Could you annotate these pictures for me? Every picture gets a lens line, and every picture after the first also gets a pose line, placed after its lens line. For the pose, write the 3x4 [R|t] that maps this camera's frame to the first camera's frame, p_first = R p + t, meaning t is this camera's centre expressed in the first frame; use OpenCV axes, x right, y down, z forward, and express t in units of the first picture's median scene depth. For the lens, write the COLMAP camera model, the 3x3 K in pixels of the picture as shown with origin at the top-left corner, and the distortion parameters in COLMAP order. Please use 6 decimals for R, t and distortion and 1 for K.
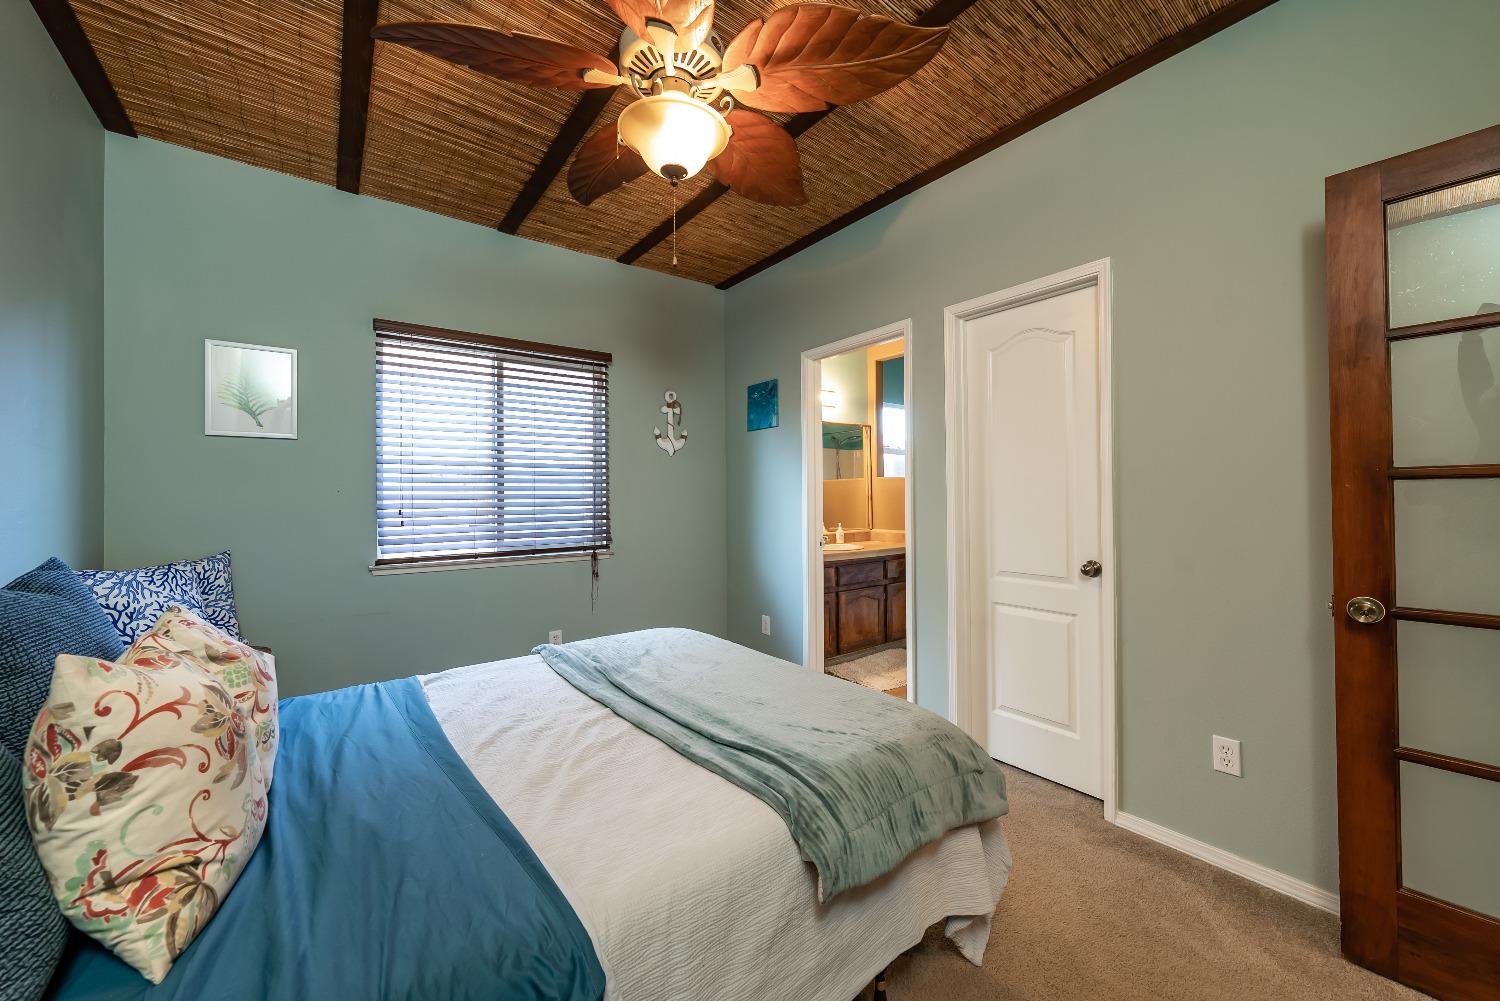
lens RADIAL K [[586.4, 0, 753.3], [0, 586.4, 490.7], [0, 0, 1]] dist [-0.002126, -0.000150]
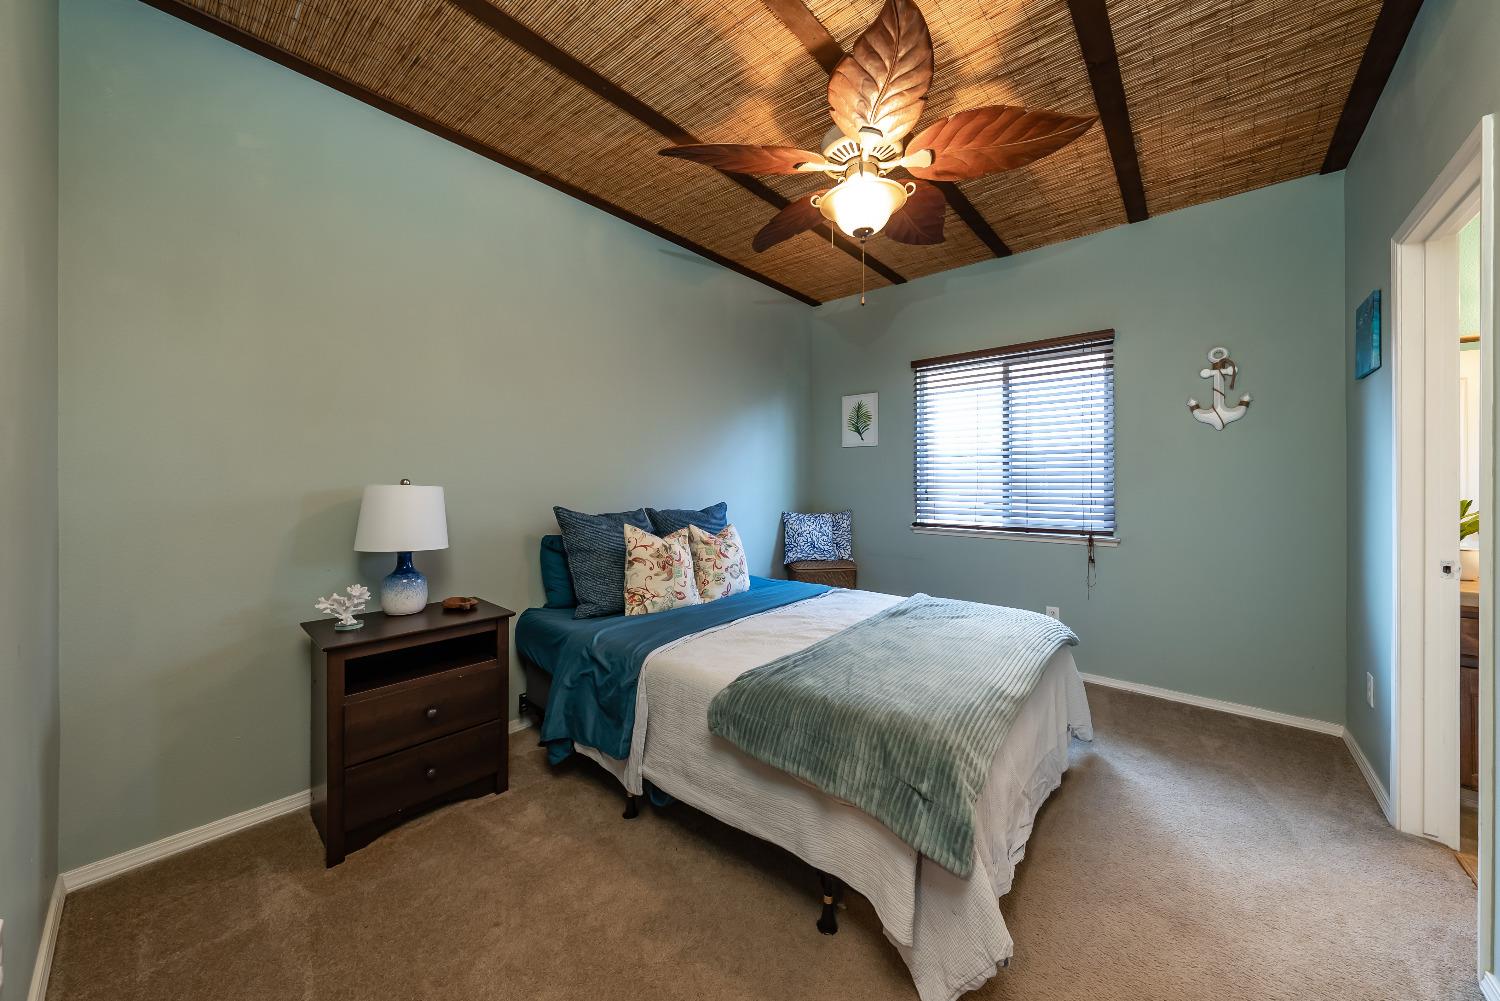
lens RADIAL K [[529.4, 0, 737.4], [0, 529.4, 483.9], [0, 0, 1]] dist [-0.001098, -0.000187]
pose [[0.167233, 0.010436, -0.985862, 0.523928], [0.005933, 0.999915, 0.011592, 0.001118], [0.985900, -0.007788, 0.167157, 0.280862]]
